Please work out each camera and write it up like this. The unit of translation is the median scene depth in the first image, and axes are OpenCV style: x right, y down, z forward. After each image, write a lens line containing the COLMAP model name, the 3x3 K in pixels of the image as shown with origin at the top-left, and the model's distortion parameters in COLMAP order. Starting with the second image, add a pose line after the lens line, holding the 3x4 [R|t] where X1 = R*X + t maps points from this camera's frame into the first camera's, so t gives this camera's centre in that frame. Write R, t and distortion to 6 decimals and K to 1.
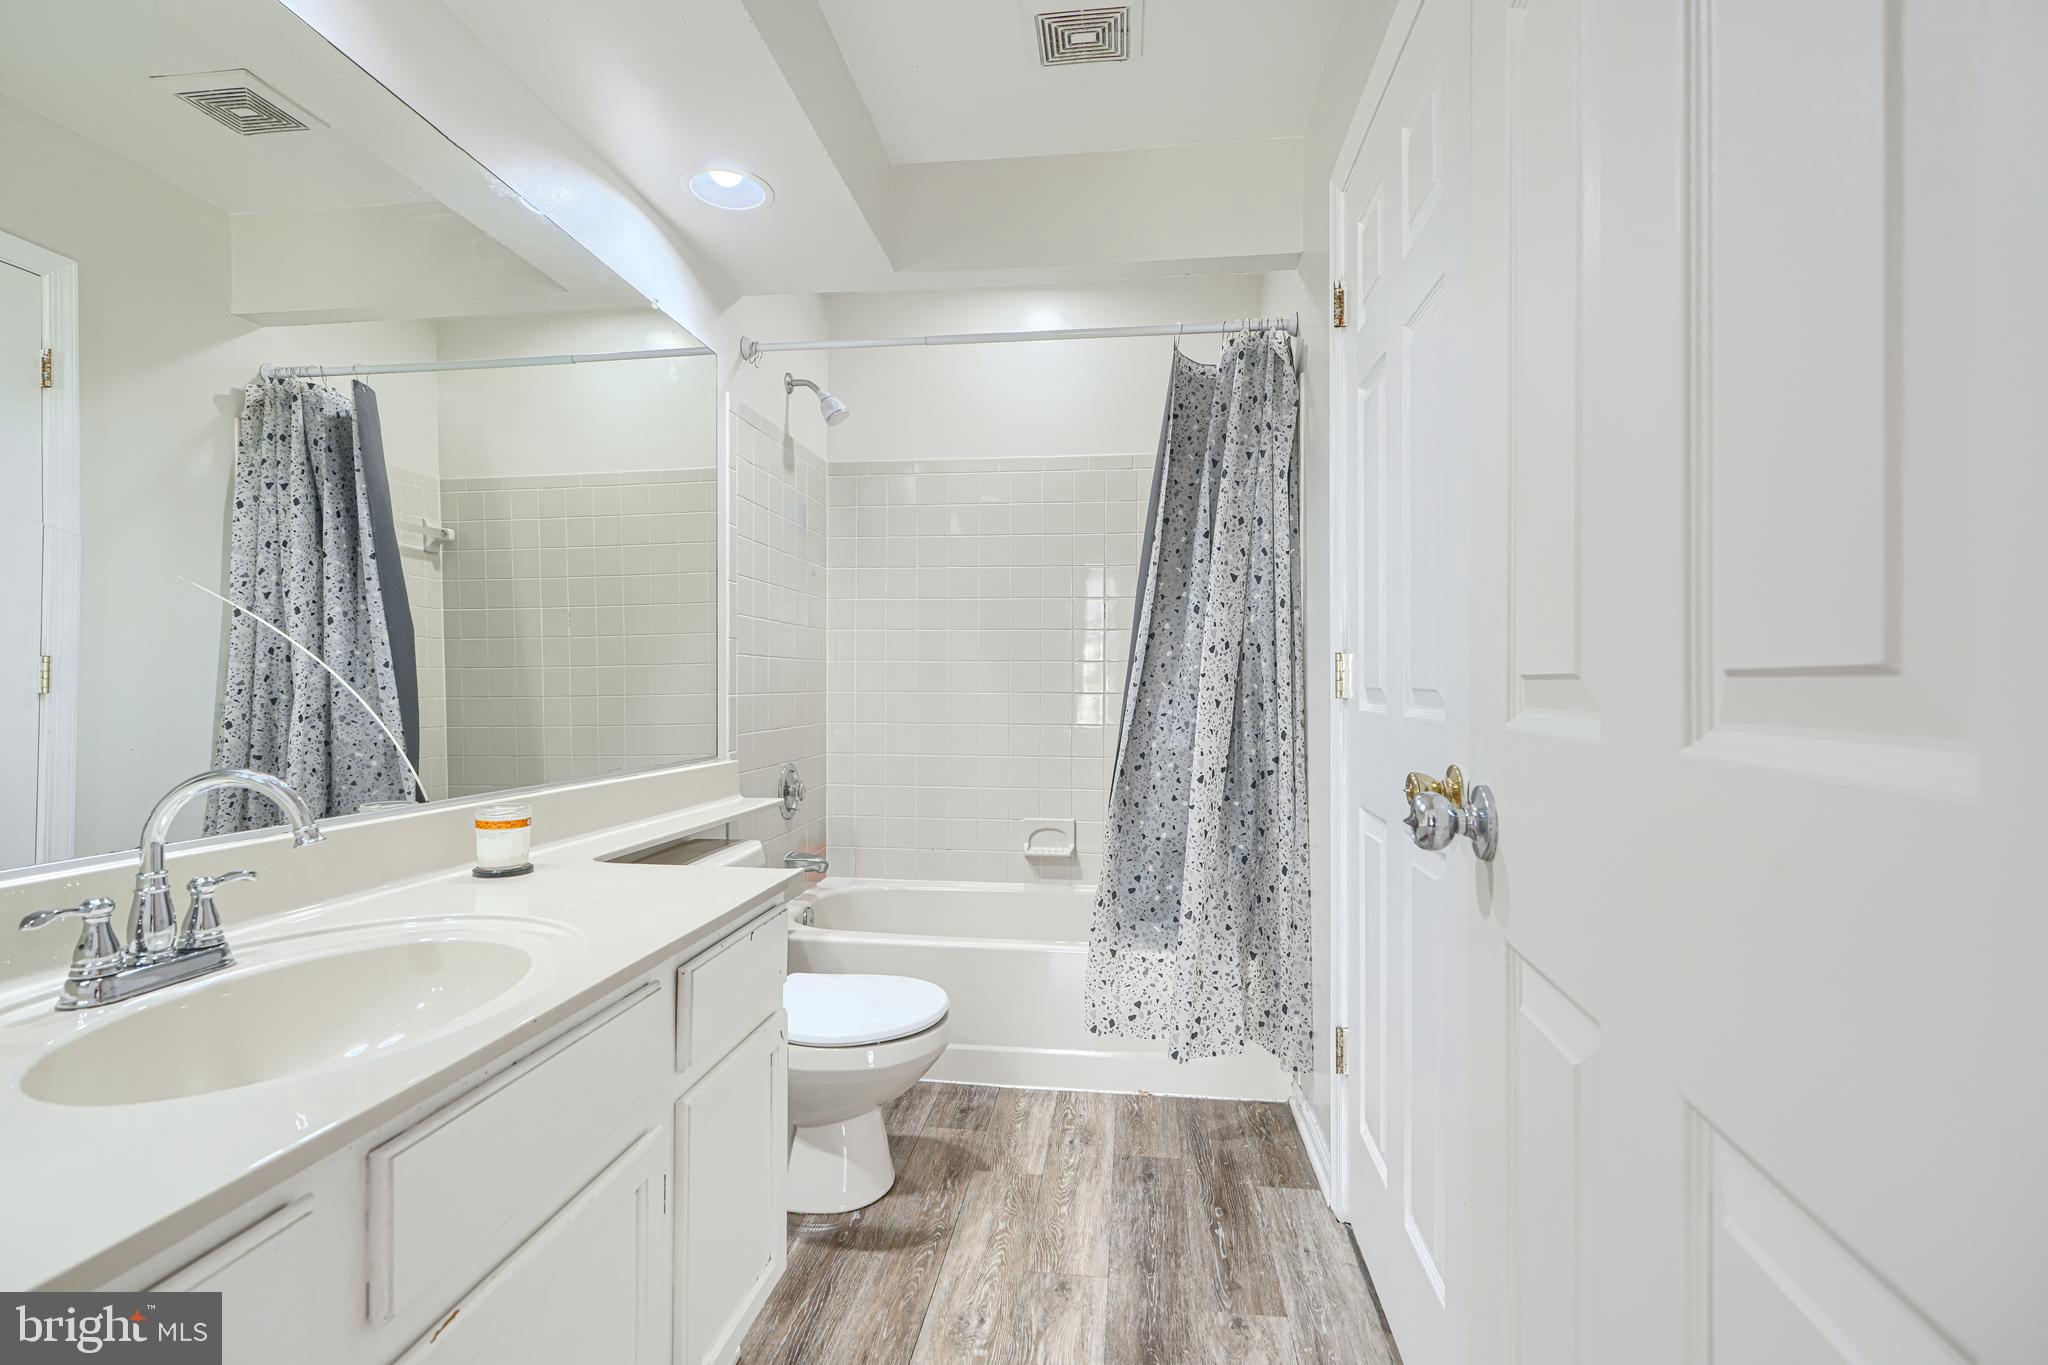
lens RADIAL K [[917.7, 0, 1018.2], [0, 917.7, 675.6], [0, 0, 1]] dist [0.000412, 0.000106]
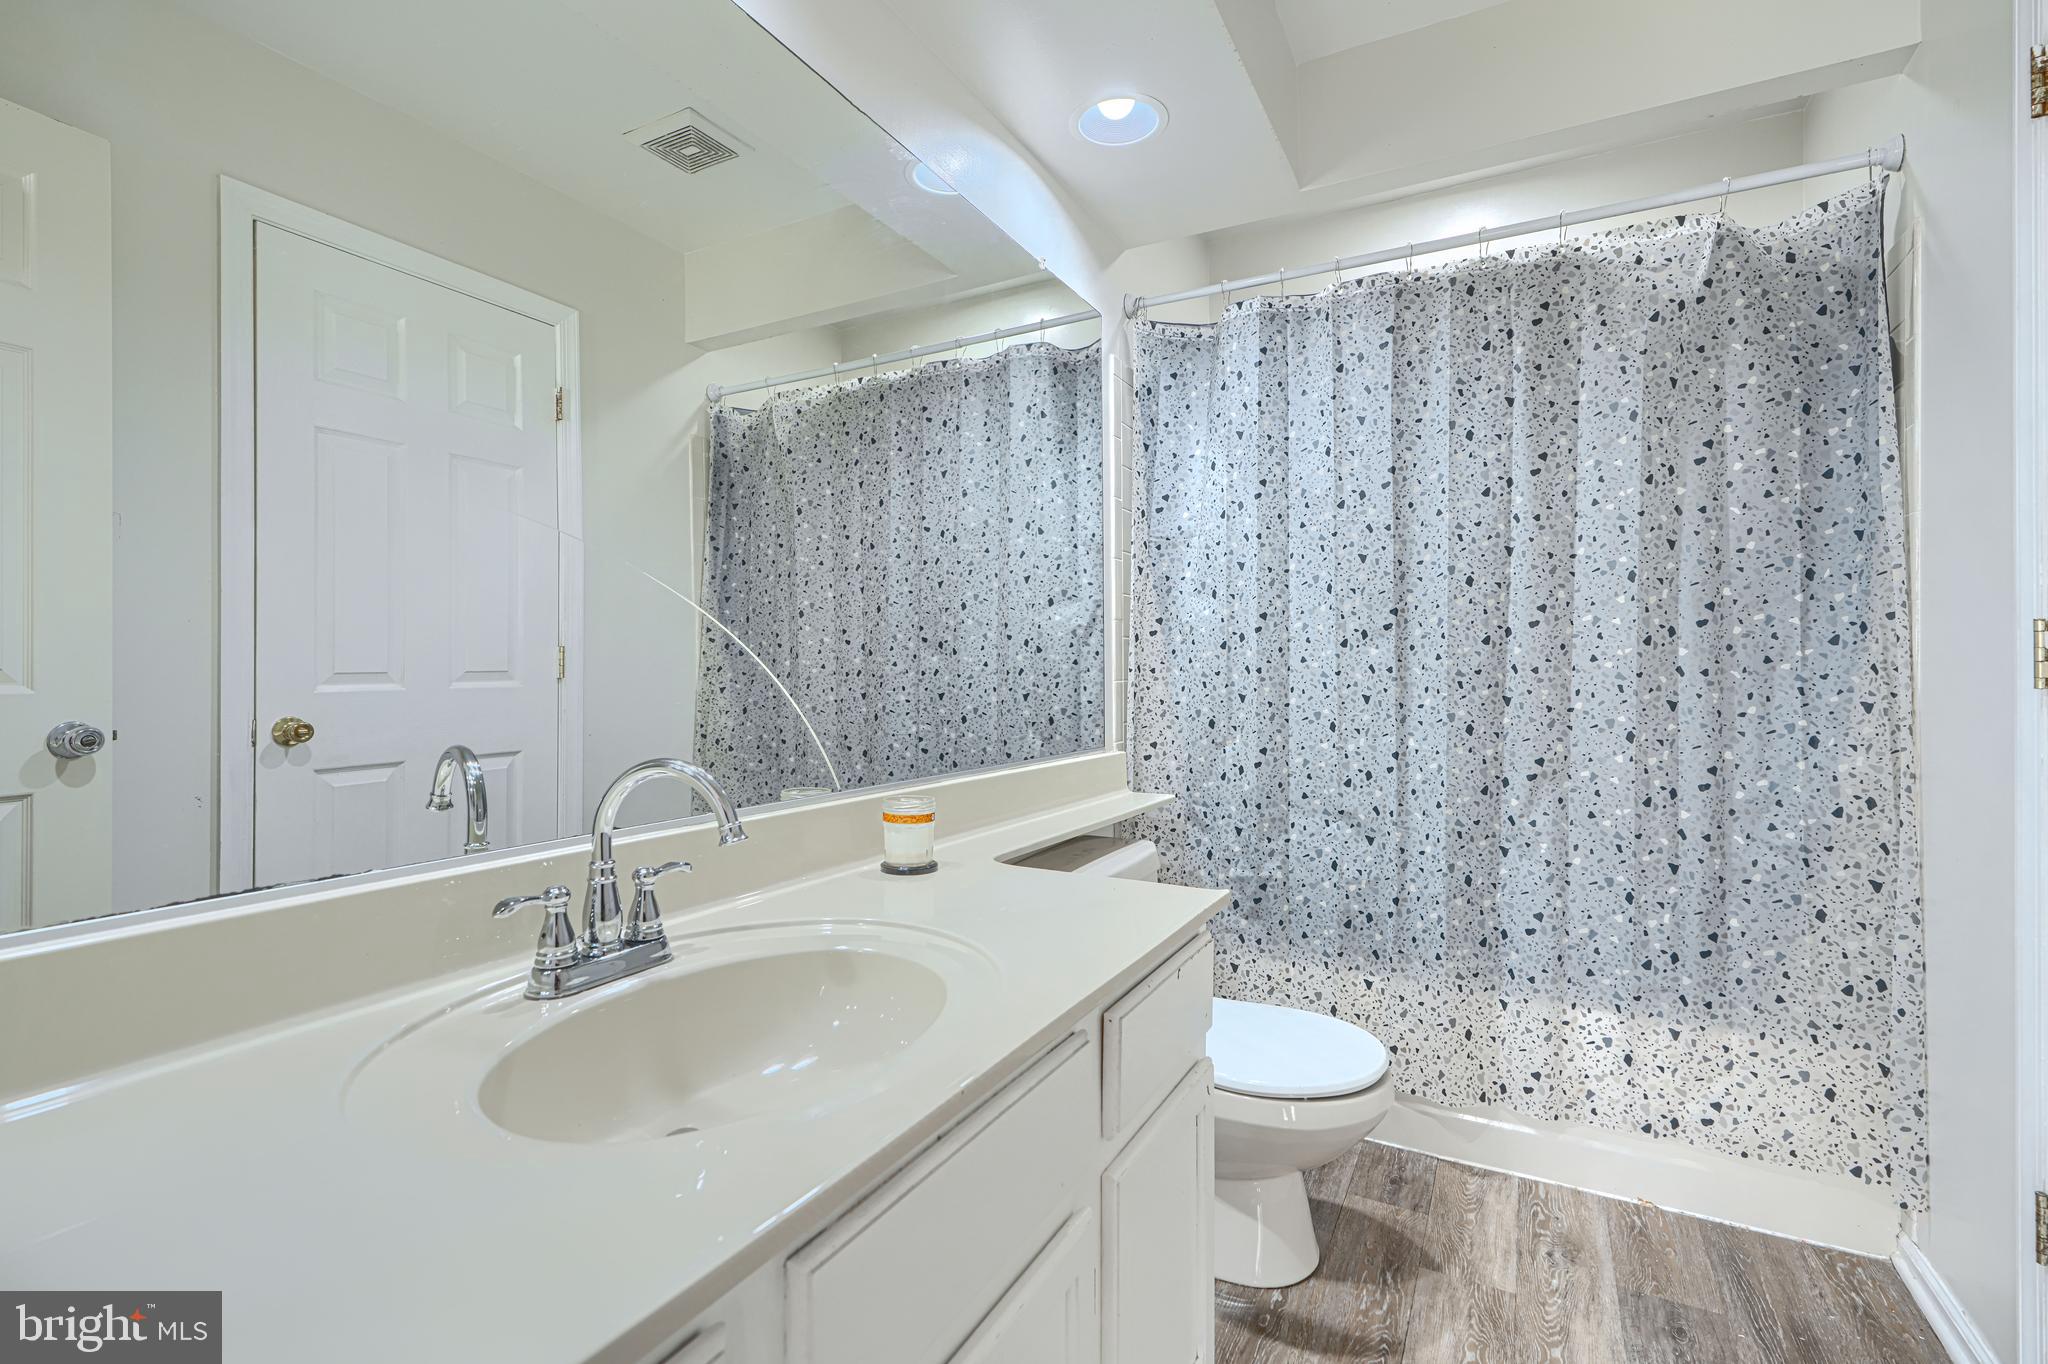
lens RADIAL K [[925.5, 0, 1020.6], [0, 925.5, 669.3], [0, 0, 1]] dist [-0.000714, 0.000812]
pose [[0.931018, -0.002375, -0.364967, -0.082442], [0.005920, 0.999946, 0.008595, 0.001292], [0.364926, -0.010162, 0.930981, 0.122107]]
